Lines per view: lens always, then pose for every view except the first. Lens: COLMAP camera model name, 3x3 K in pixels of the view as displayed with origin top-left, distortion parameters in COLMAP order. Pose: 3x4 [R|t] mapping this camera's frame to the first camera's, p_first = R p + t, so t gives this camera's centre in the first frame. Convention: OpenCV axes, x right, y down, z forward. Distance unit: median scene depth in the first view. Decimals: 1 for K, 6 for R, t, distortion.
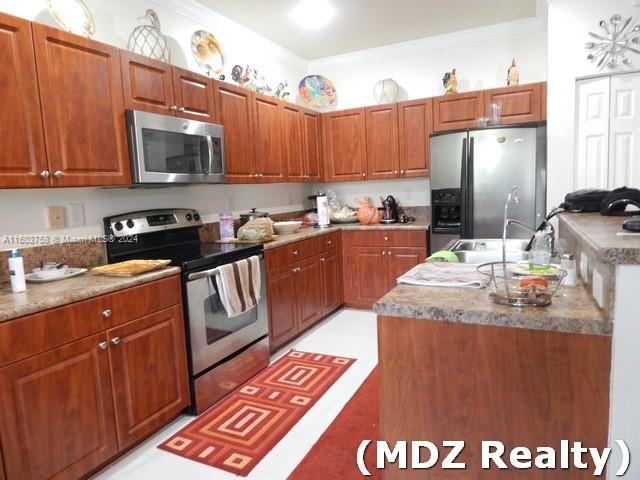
lens RADIAL K [[420.2, 0, 319.3], [0, 420.2, 238.0], [0, 0, 1]] dist [0.011616, -0.018231]
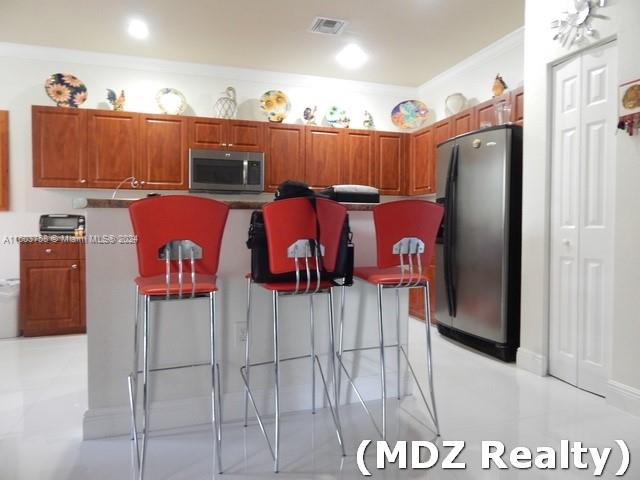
lens RADIAL K [[420.2, 0, 318.5], [0, 420.2, 236.9], [0, 0, 1]] dist [0.011616, -0.018231]
pose [[0.693486, 0.068466, -0.717209, 0.909049], [-0.117689, 0.992868, -0.019016, 0.030260], [0.710793, 0.097595, 0.696598, 0.122438]]
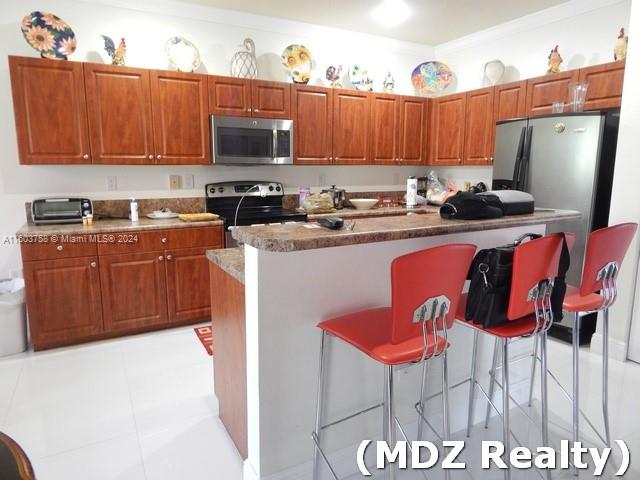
lens RADIAL K [[420.2, 0, 318.5], [0, 420.2, 236.9], [0, 0, 1]] dist [0.011616, -0.018231]
pose [[0.818135, 0.142173, -0.557173, 0.566305], [-0.106199, 0.989643, 0.096586, -0.039494], [0.565134, -0.019849, 0.824760, -0.036023]]
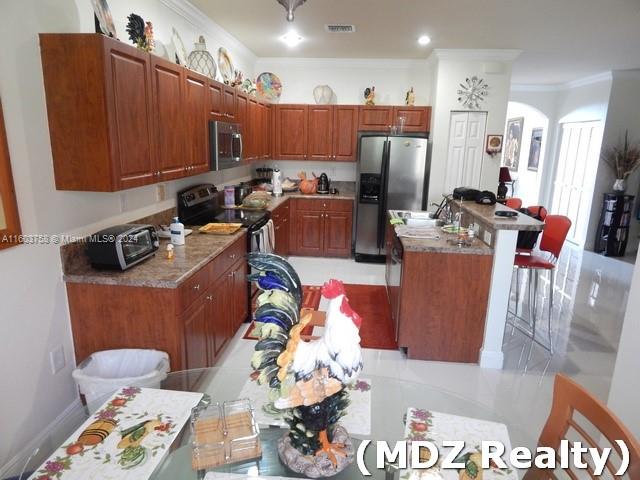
lens RADIAL K [[420.2, 0, 317.0], [0, 420.2, 236.8], [0, 0, 1]] dist [0.011616, -0.018231]
pose [[0.933451, -0.011362, 0.358525, -0.460584], [-0.027217, 0.994374, 0.102374, -0.045425], [-0.357671, -0.105319, 0.927890, -0.377185]]
